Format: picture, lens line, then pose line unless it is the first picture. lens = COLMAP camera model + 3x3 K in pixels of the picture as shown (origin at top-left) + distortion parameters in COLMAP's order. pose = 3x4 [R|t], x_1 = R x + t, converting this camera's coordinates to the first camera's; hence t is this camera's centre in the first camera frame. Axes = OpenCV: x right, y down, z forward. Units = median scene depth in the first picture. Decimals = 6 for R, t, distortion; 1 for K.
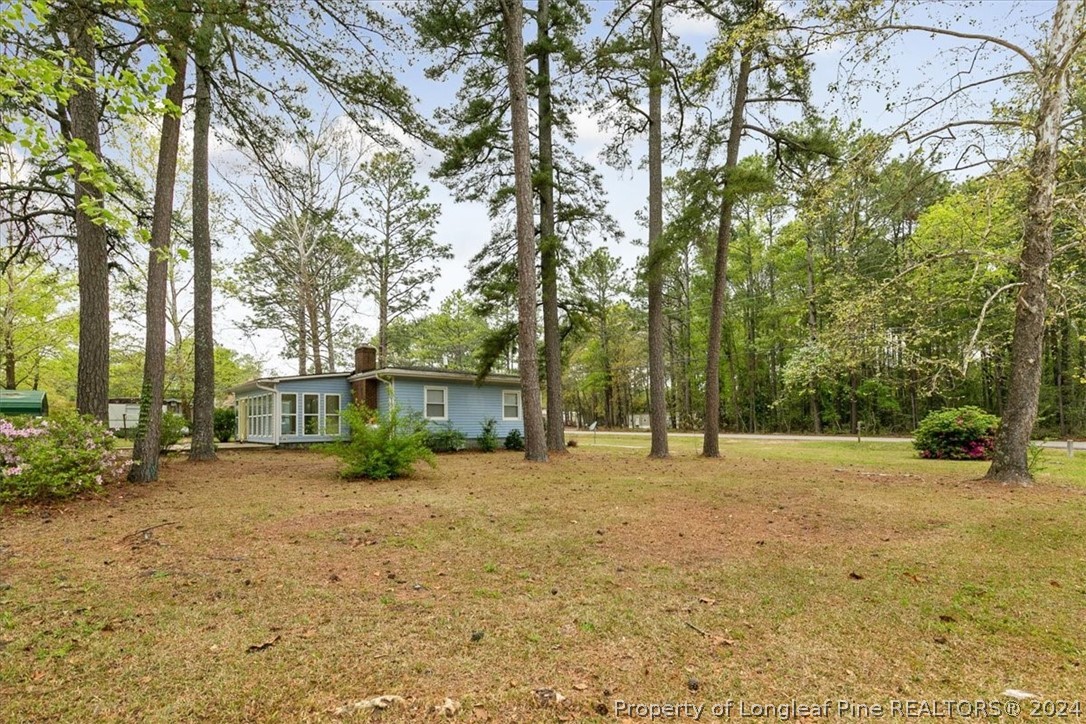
lens RADIAL K [[497.9, 0, 541.8], [0, 497.9, 362.4], [0, 0, 1]] dist [0.004114, 0.000315]
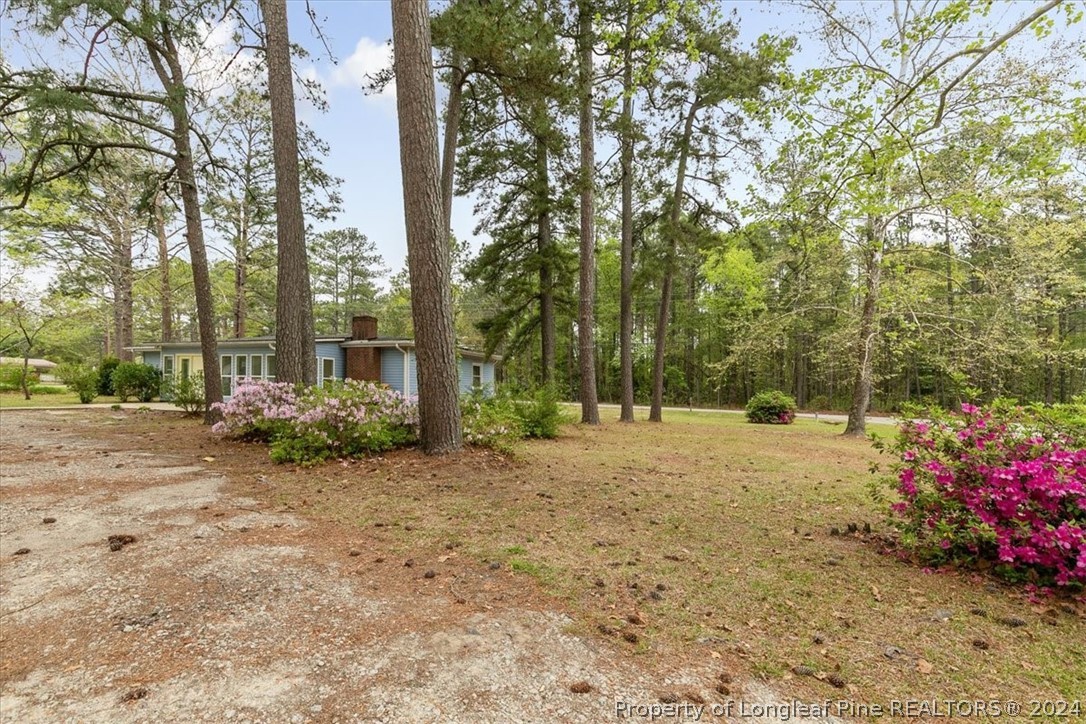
lens RADIAL K [[497.9, 0, 541.8], [0, 497.9, 362.4], [0, 0, 1]] dist [0.004114, 0.000315]
pose [[0.950502, 0.039929, 0.308141, -0.383977], [-0.060002, 0.996630, 0.055940, -0.049579], [-0.304869, -0.071660, 0.949695, -0.294220]]
